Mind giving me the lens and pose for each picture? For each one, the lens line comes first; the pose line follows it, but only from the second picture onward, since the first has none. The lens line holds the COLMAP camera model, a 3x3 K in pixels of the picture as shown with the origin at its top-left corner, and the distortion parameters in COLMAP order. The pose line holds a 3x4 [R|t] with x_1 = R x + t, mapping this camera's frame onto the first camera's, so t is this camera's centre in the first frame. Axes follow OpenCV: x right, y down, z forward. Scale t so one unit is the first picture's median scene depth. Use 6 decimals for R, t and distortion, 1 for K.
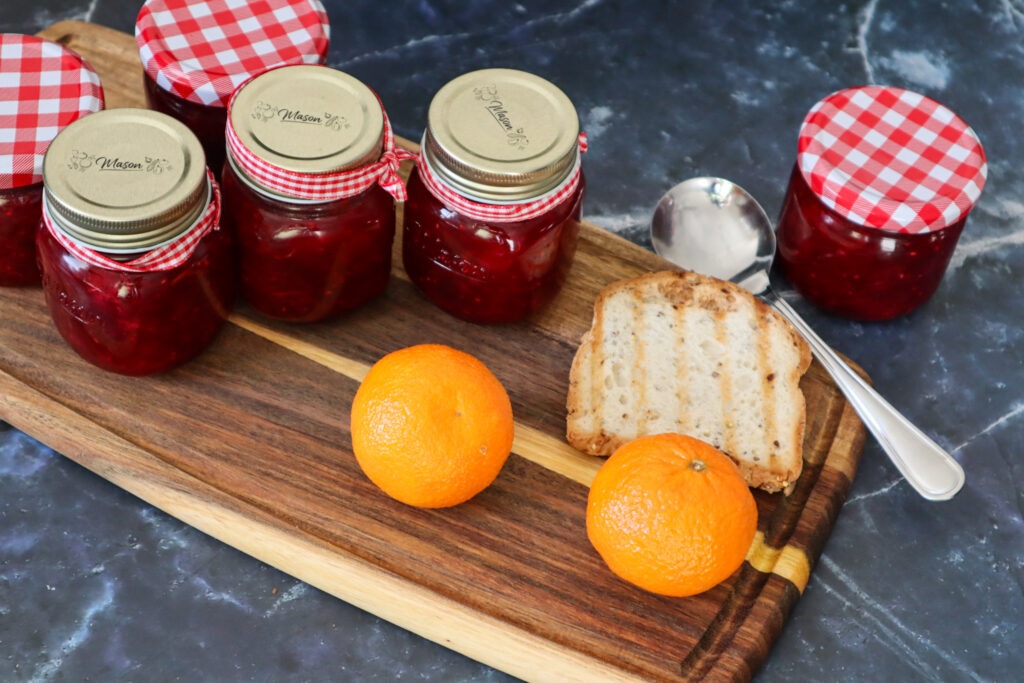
lens RADIAL K [[1726.6, 0, 512.0], [0, 1726.6, 341.5], [0, 0, 1]] dist [-0.000968, 0.289369]
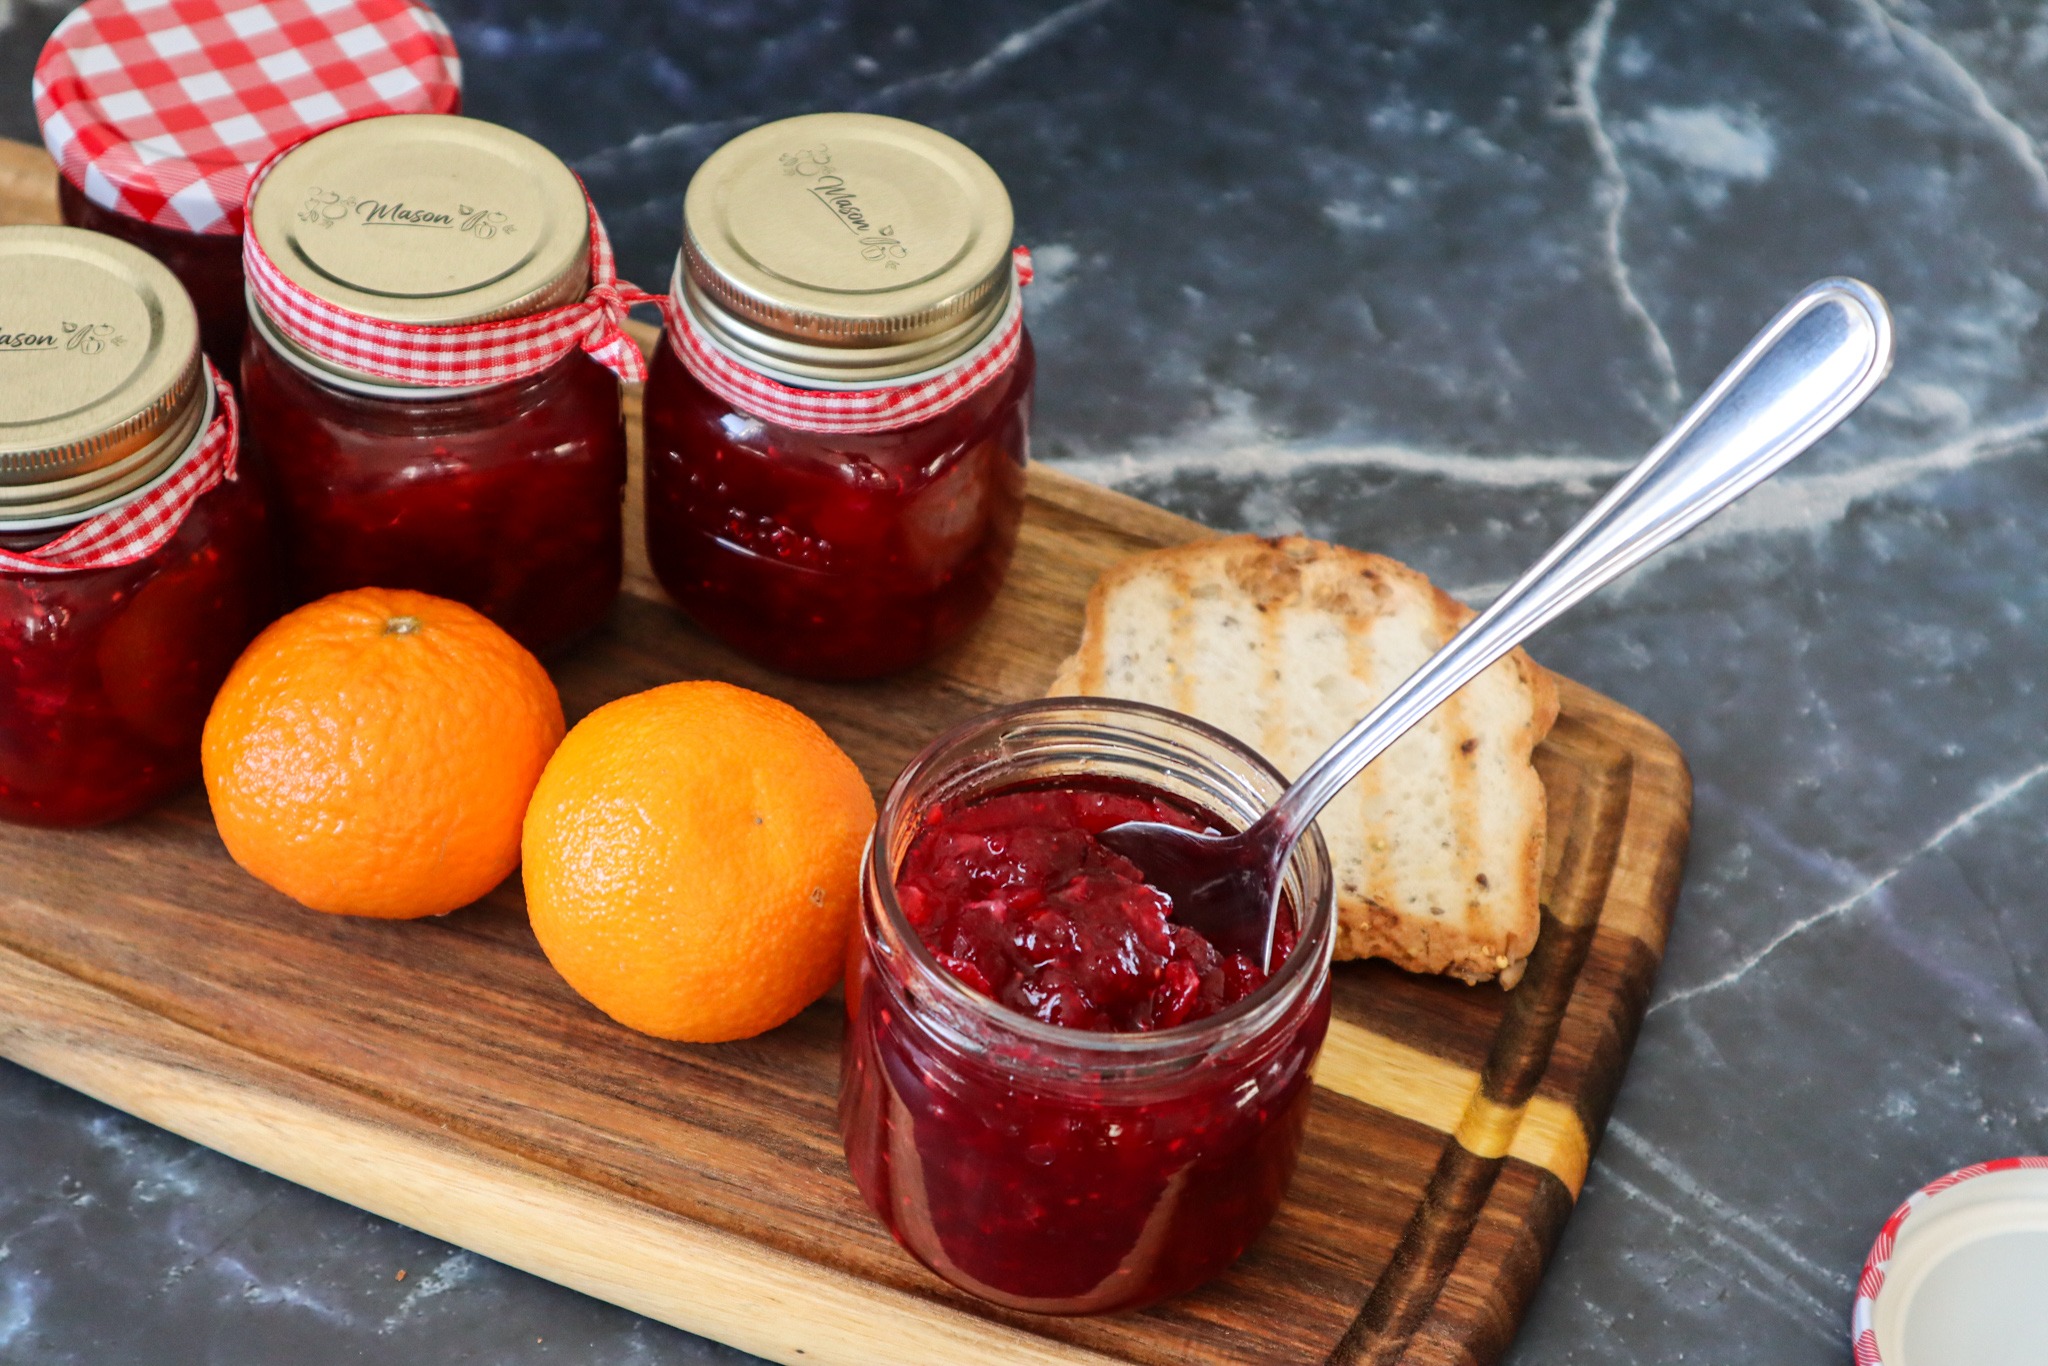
lens RADIAL K [[3453.2, 0, 1024.0], [0, 3453.2, 683.0], [0, 0, 1]] dist [-0.000968, 0.289369]
pose [[0.996832, -0.064261, 0.046863, -0.009558], [0.068174, 0.993843, -0.087346, 0.079744], [-0.040961, 0.090264, 0.995075, 0.093732]]
